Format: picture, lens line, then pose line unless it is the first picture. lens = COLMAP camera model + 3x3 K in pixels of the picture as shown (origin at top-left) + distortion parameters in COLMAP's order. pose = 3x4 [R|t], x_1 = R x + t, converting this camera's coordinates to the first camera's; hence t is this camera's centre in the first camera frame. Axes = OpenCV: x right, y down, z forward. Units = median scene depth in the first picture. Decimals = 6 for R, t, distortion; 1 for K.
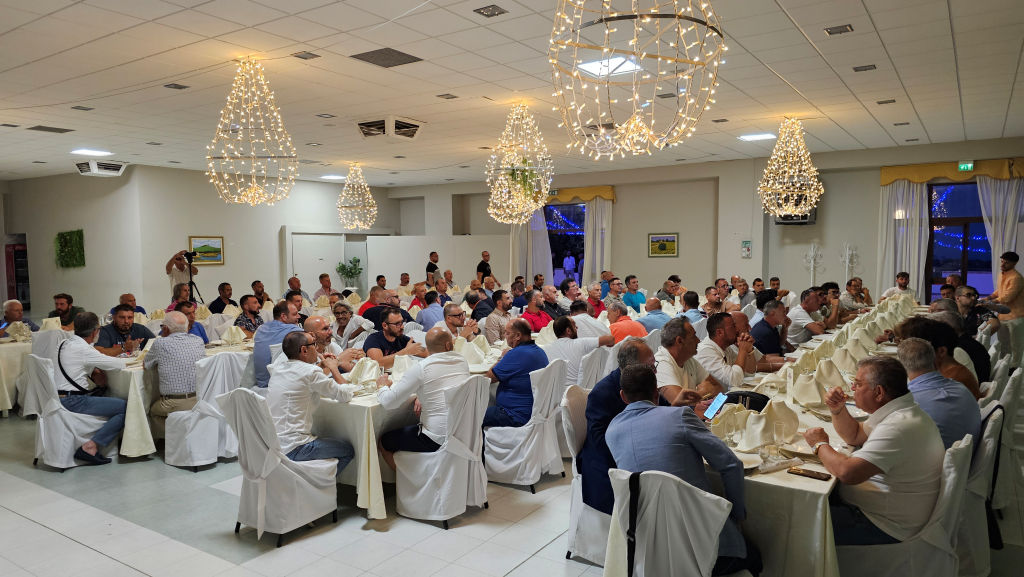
lens RADIAL K [[681.4, 0, 510.1], [0, 681.4, 293.4], [0, 0, 1]] dist [0.076629, -0.083783]
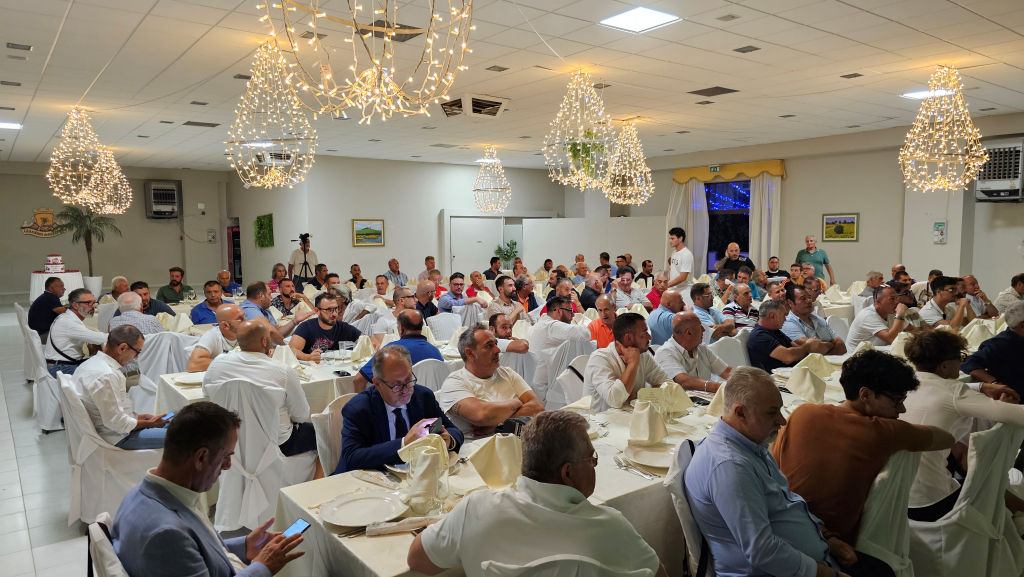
lens RADIAL K [[692.1, 0, 522.0], [0, 692.1, 285.0], [0, 0, 1]] dist [0.070508, -0.071872]
pose [[0.950813, 0.026719, -0.308612, 0.137032], [-0.022994, 0.999612, 0.015703, -0.004435], [0.308912, -0.007835, 0.951058, 0.057088]]
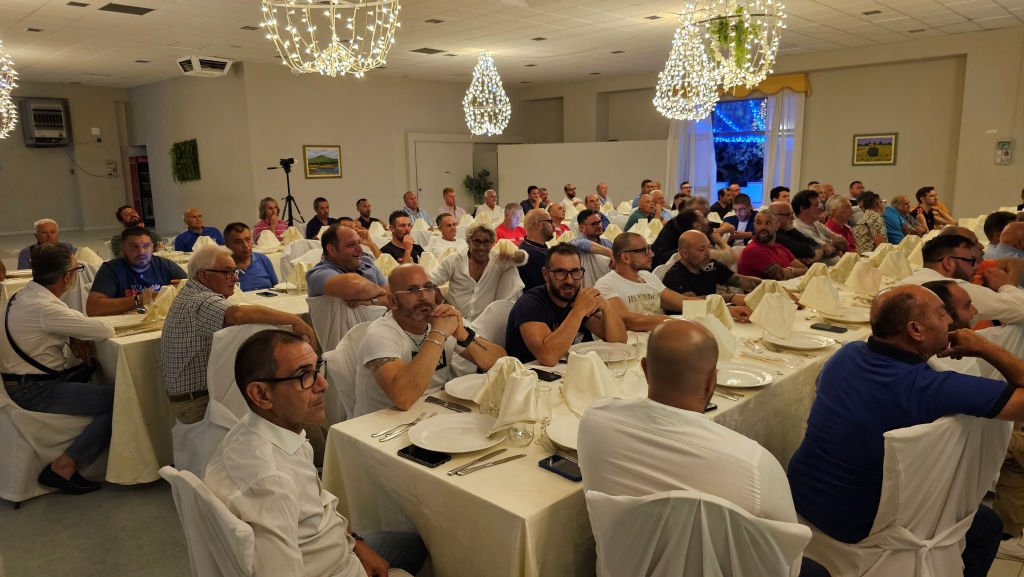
lens RADIAL K [[692.1, 0, 522.0], [0, 692.1, 285.0], [0, 0, 1]] dist [0.070508, -0.071872]
pose [[0.985720, 0.022529, -0.166881, -0.037268], [-0.004678, 0.994291, 0.106596, -0.001326], [0.168330, -0.104293, 0.980198, 0.163936]]
